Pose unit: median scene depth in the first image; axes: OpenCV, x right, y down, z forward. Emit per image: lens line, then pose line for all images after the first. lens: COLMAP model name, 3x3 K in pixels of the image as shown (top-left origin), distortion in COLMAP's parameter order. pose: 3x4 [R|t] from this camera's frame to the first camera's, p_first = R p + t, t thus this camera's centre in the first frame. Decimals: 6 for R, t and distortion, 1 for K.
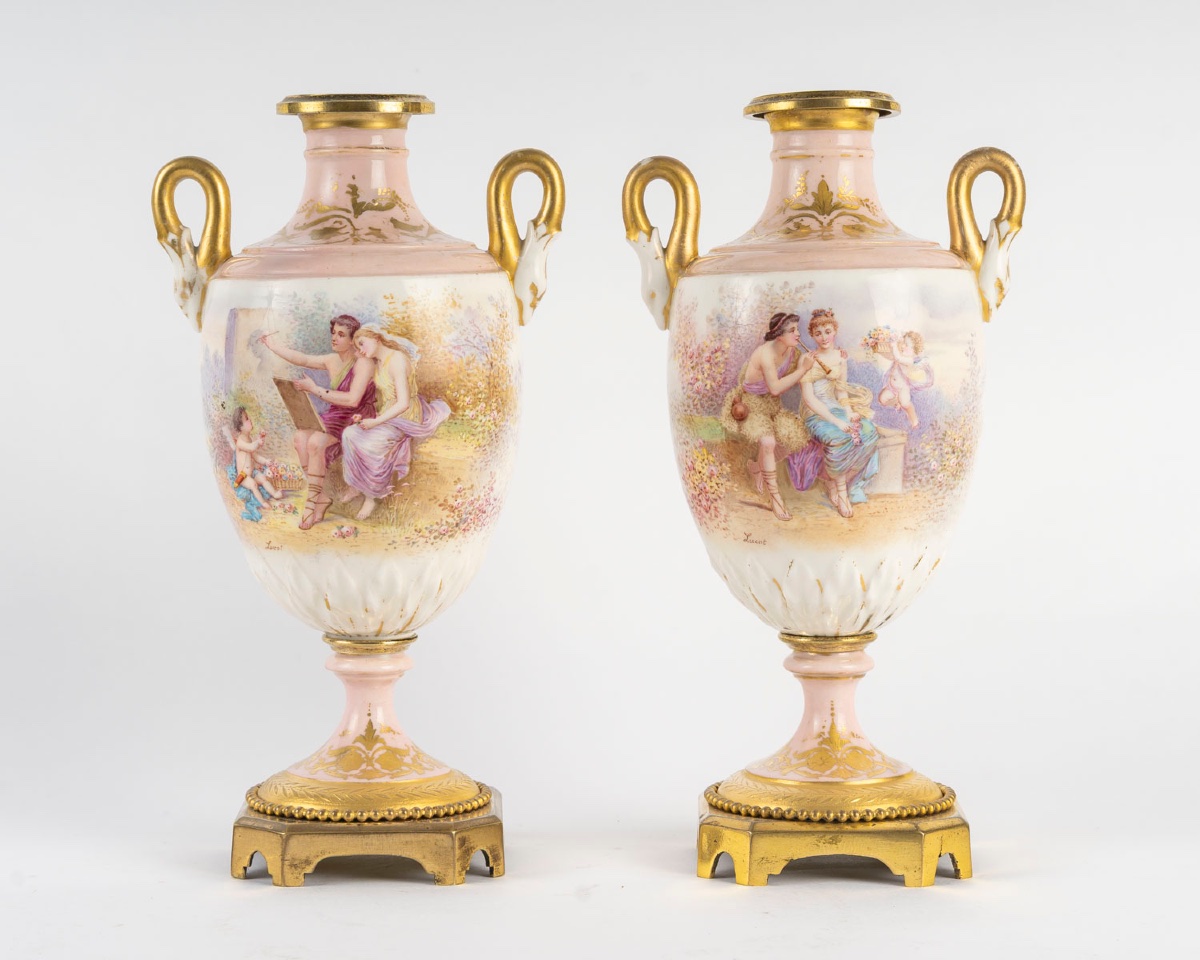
lens RADIAL K [[3981.0, 0, 734.7], [0, 3981.0, 507.6], [0, 0, 1]] dist [0.042001, 0.000000]
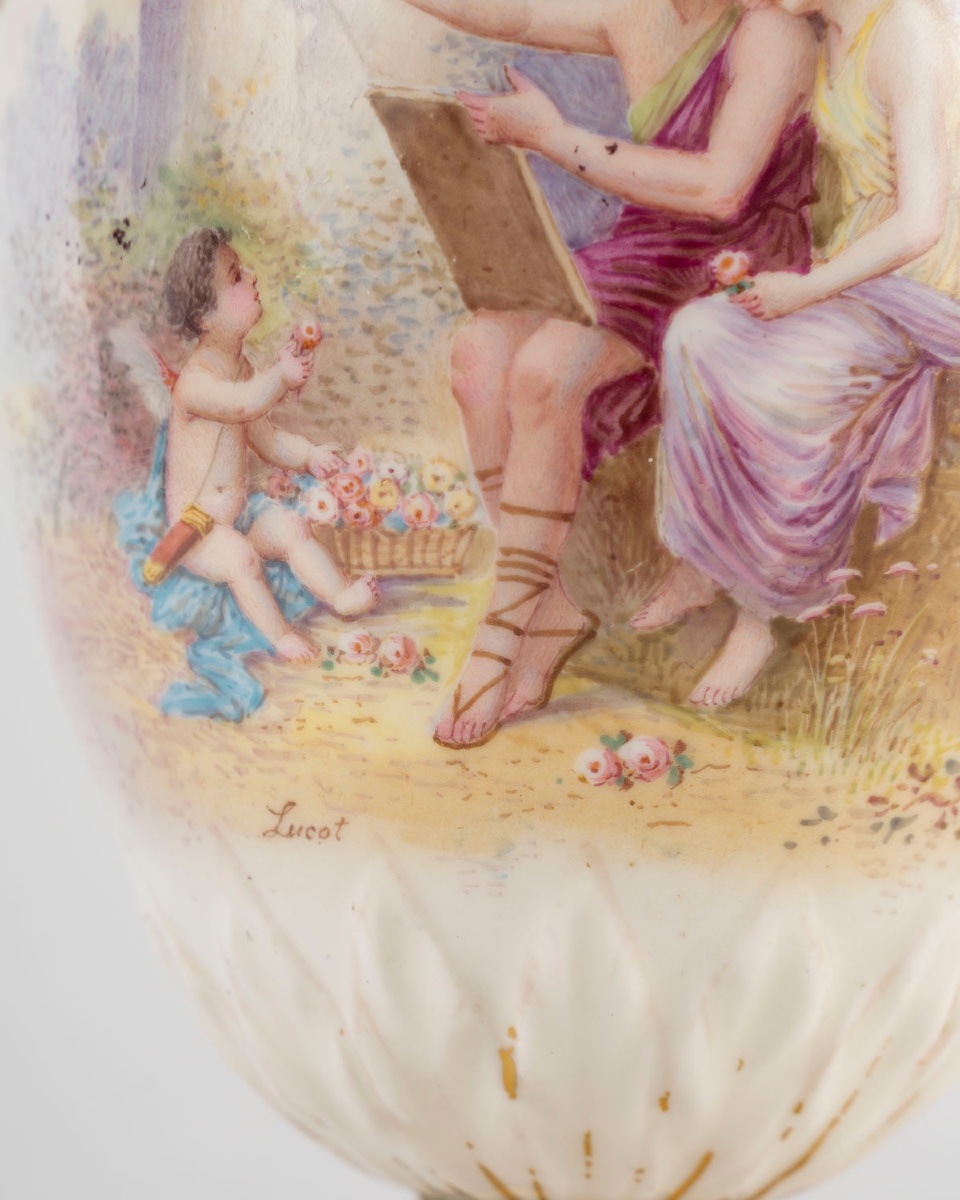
lens RADIAL K [[4567.0, 0, 411.5], [0, 4567.0, 721.6], [0, 0, 1]] dist [0.272258, 0.000000]
pose [[0.995870, 0.037708, 0.082590, -0.133936], [-0.029408, 0.994603, -0.099499, 0.031418], [-0.085896, 0.096659, 0.991604, 0.730250]]
